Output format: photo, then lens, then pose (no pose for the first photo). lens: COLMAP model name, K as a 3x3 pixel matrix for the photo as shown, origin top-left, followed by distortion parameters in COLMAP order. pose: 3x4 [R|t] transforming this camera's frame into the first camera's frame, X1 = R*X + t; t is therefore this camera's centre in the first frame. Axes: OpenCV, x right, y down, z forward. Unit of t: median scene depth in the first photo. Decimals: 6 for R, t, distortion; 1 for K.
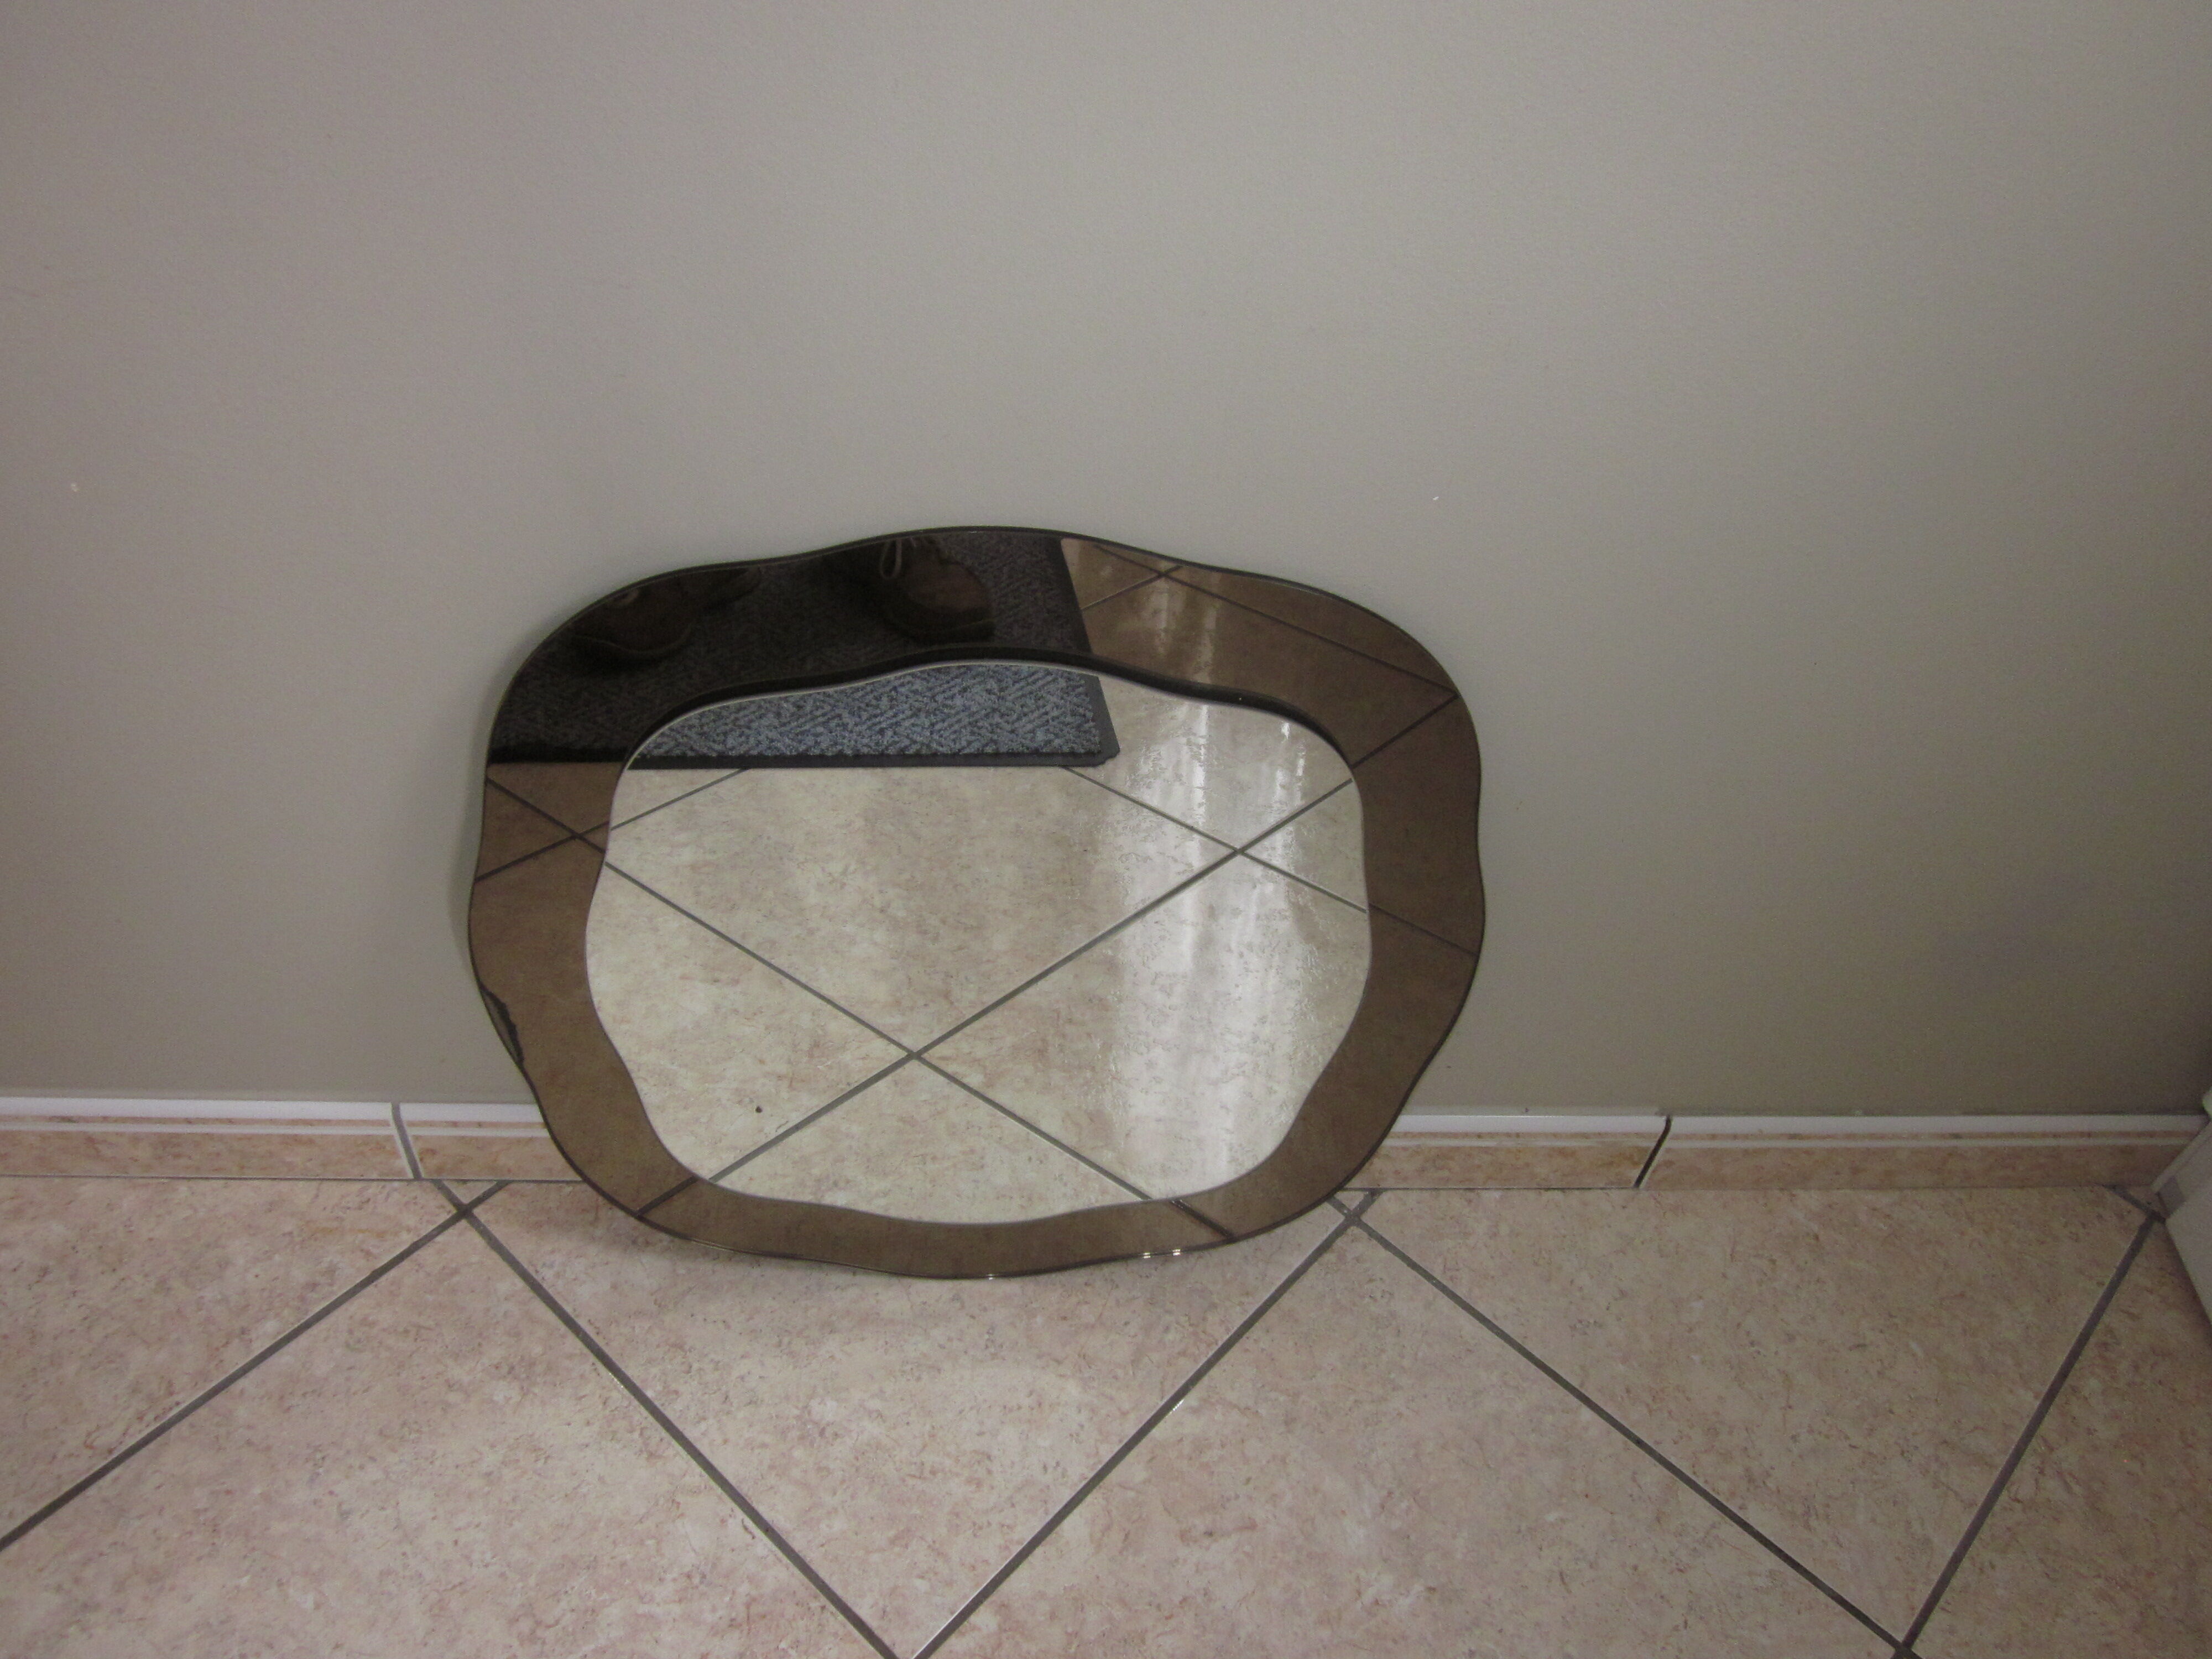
lens RADIAL K [[1857.1, 0, 1107.4], [0, 1857.1, 840.1], [0, 0, 1]] dist [-0.039470, 0.014000]
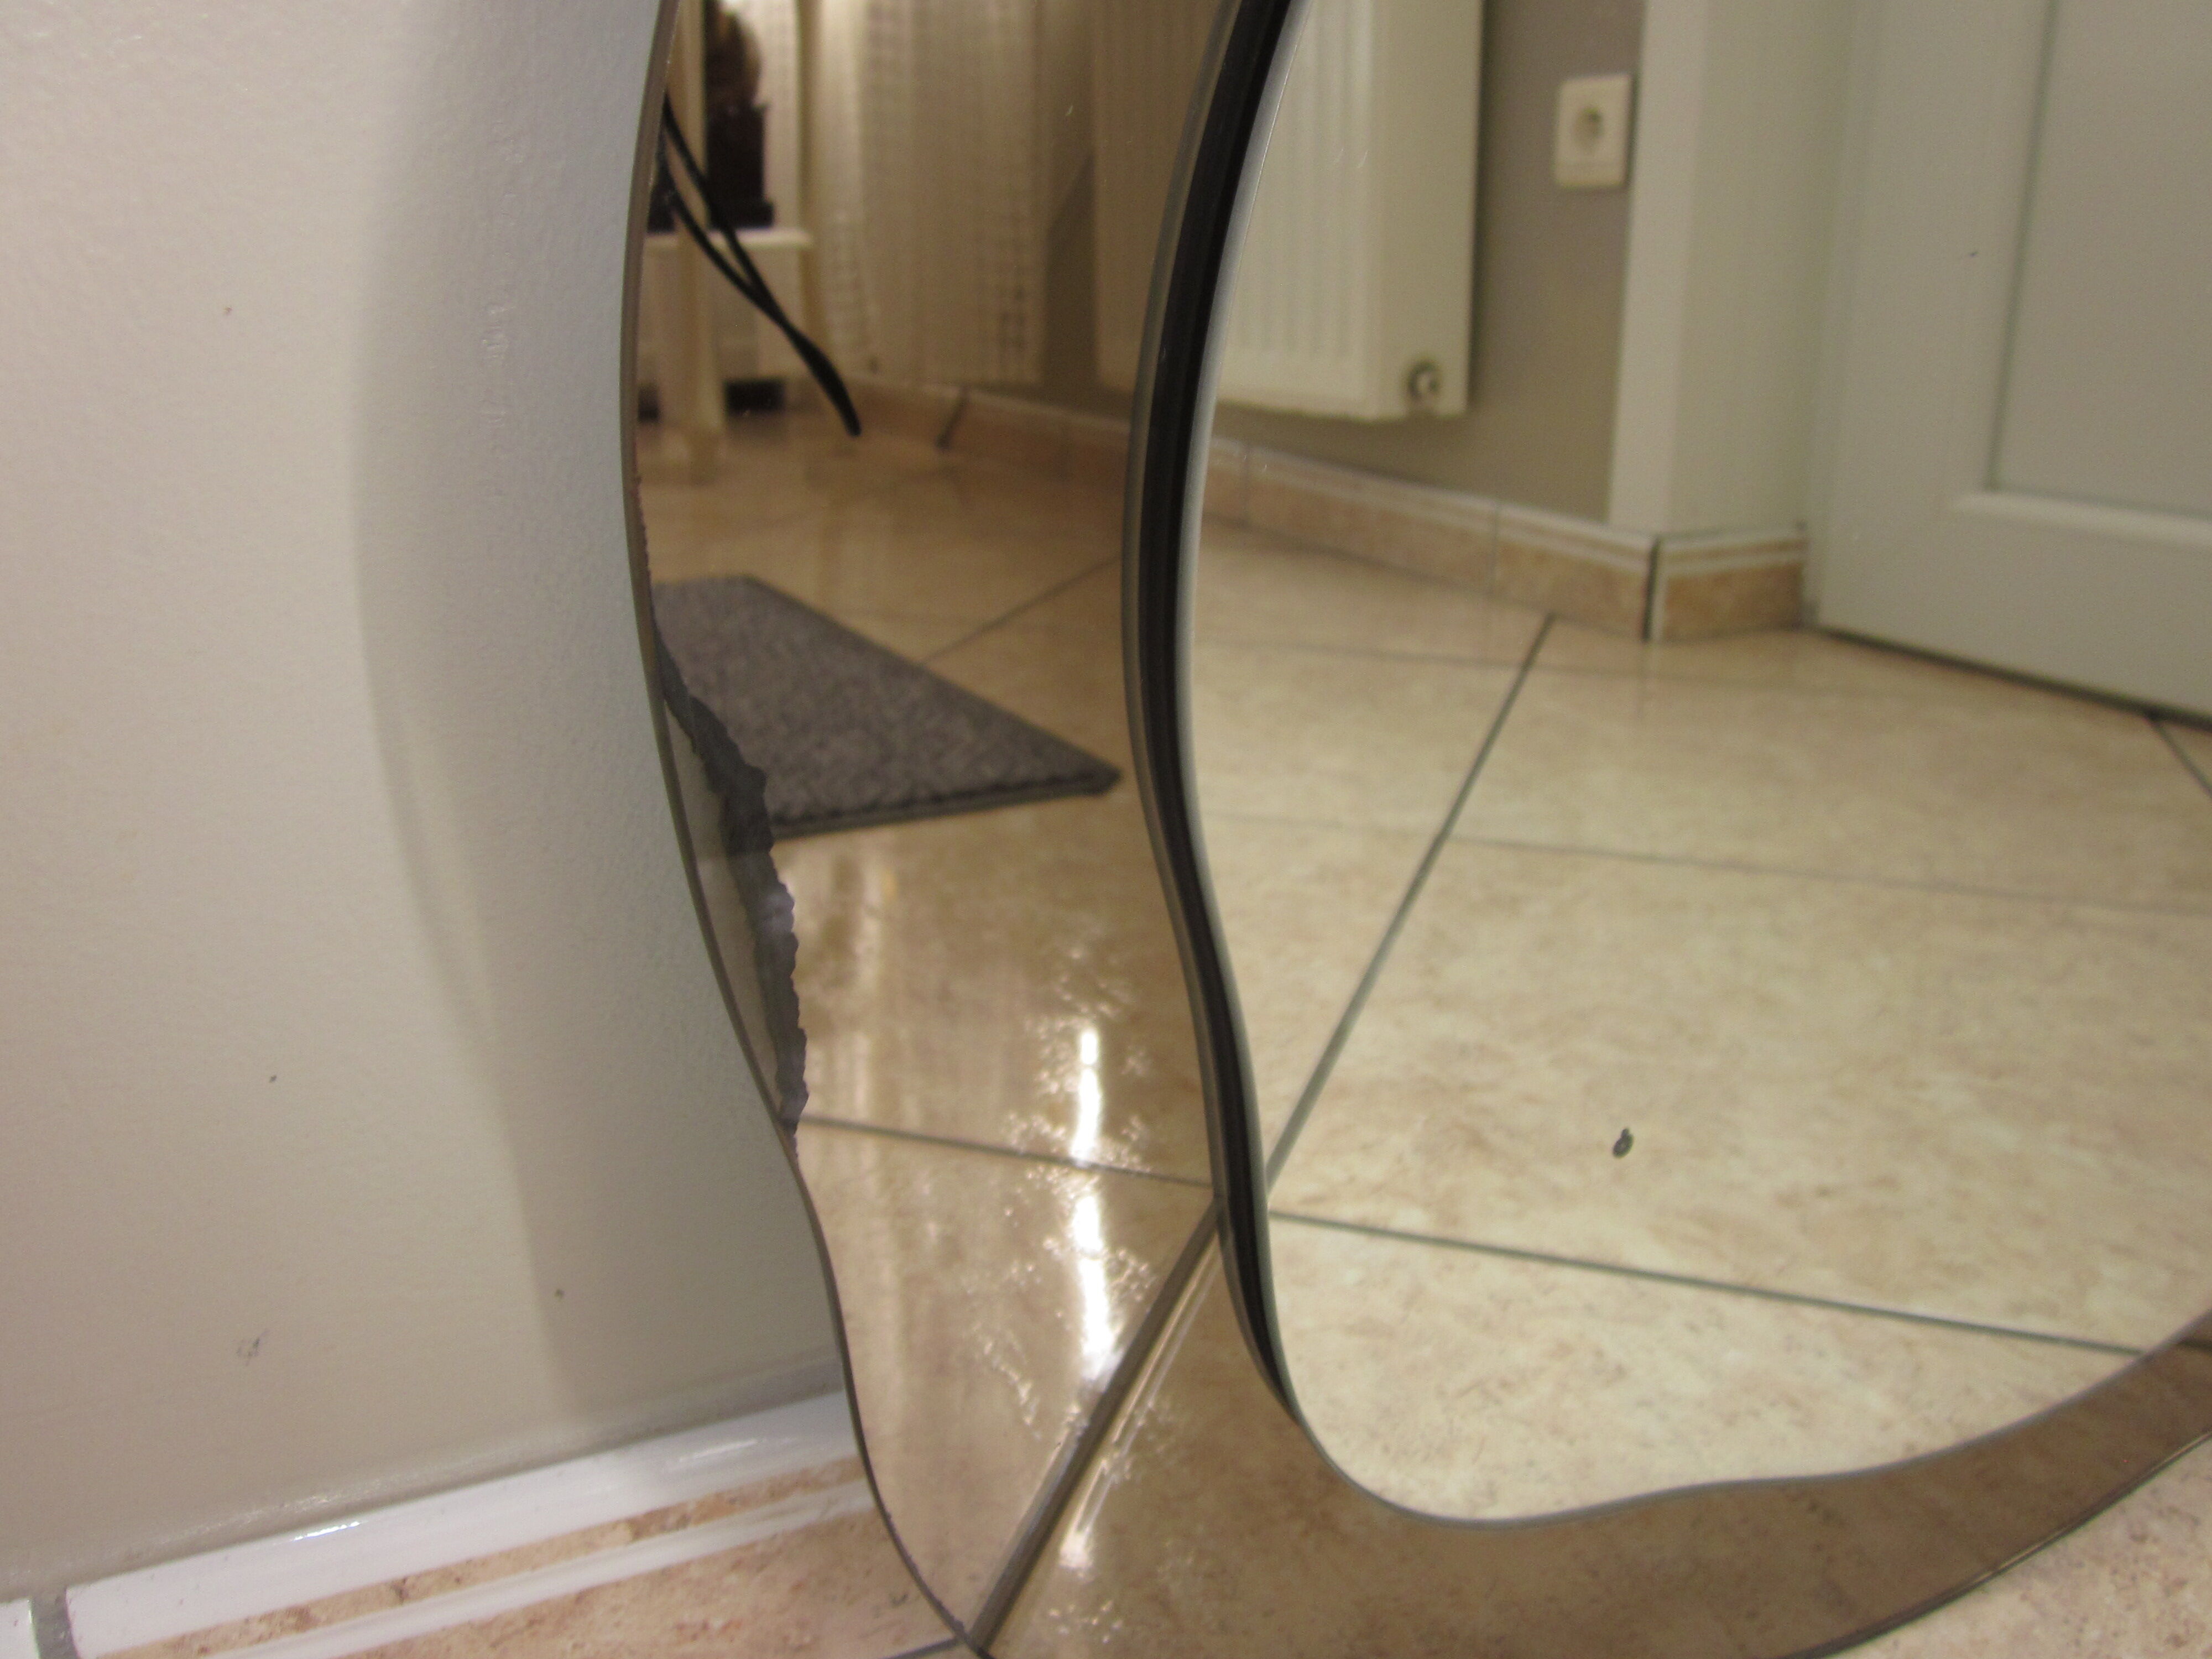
lens RADIAL K [[1857.1, 0, 1122.3], [0, 1857.1, 821.3], [0, 0, 1]] dist [-0.039470, 0.014000]
pose [[0.926129, -0.171898, 0.335762, -0.300343], [0.243886, 0.951926, -0.185357, 0.117589], [-0.287758, 0.253552, 0.923529, 0.670073]]
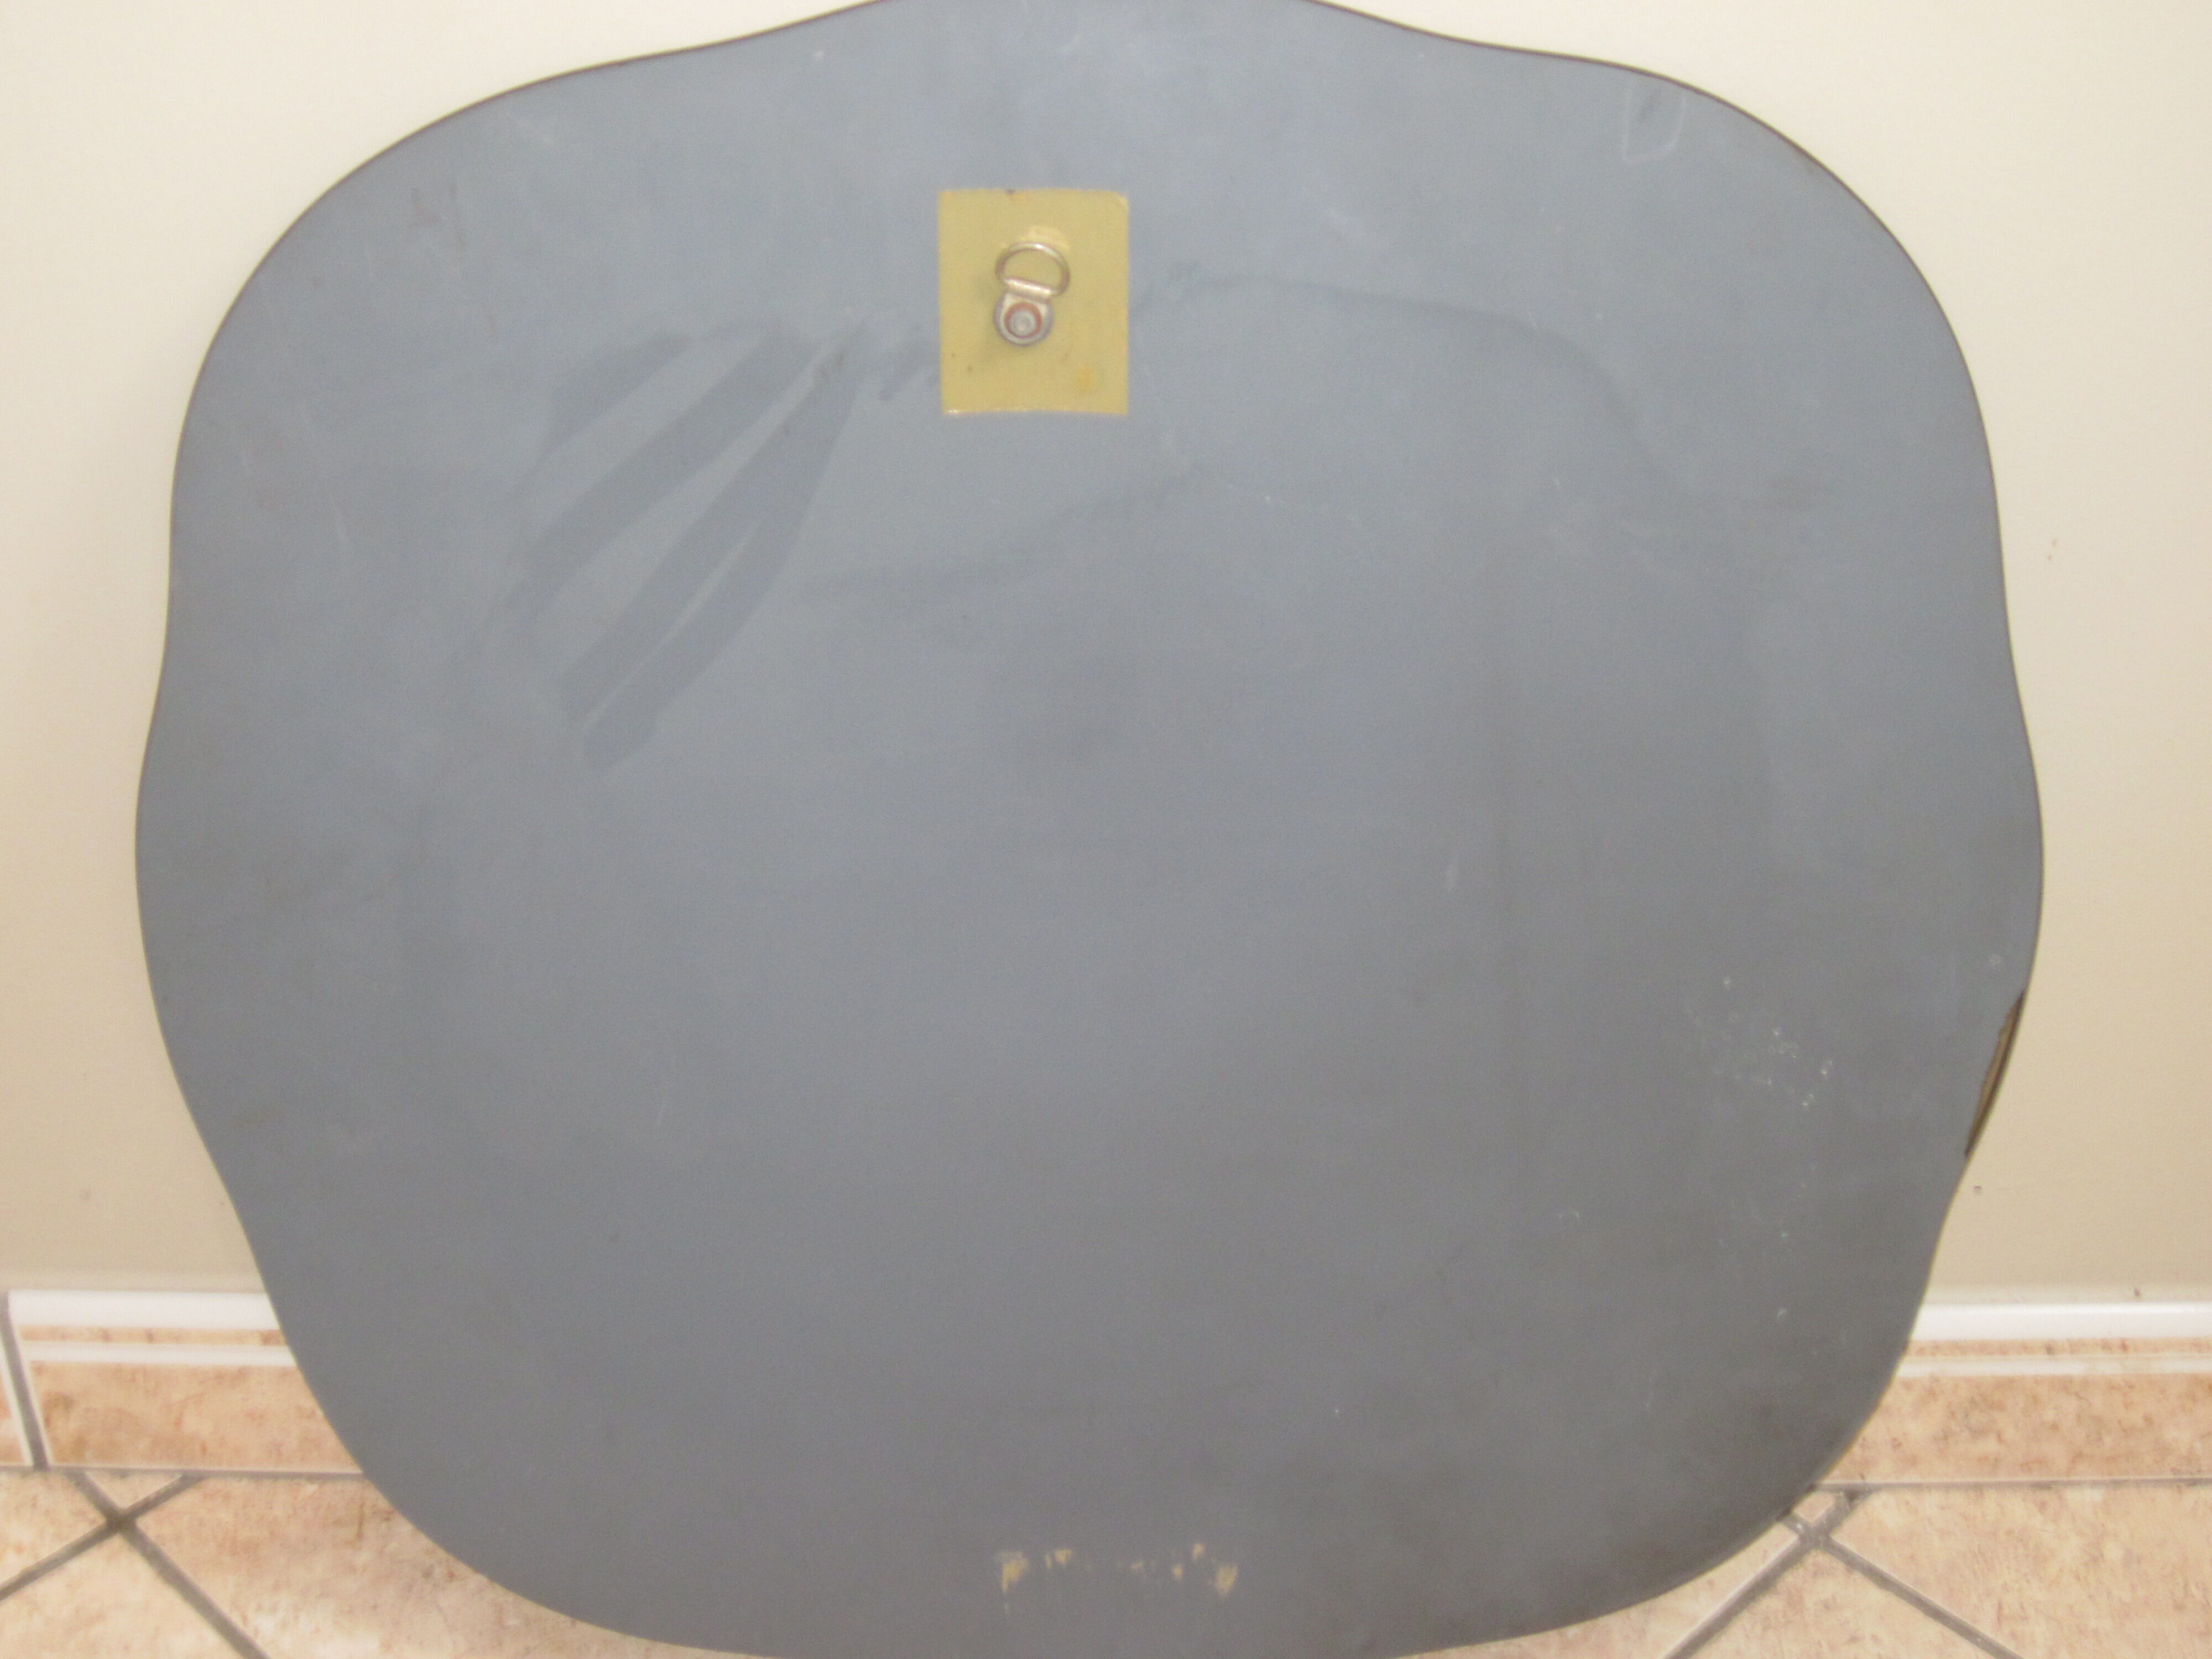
lens RADIAL K [[3400.5, 0, 1105.1], [0, 3400.5, 837.3], [0, 0, 1]] dist [-0.151559, 0.000000]
pose [[0.995698, -0.038774, -0.084156, 0.023933], [0.019369, 0.975266, -0.220183, 0.222542], [0.090612, 0.217606, 0.971822, 0.044348]]
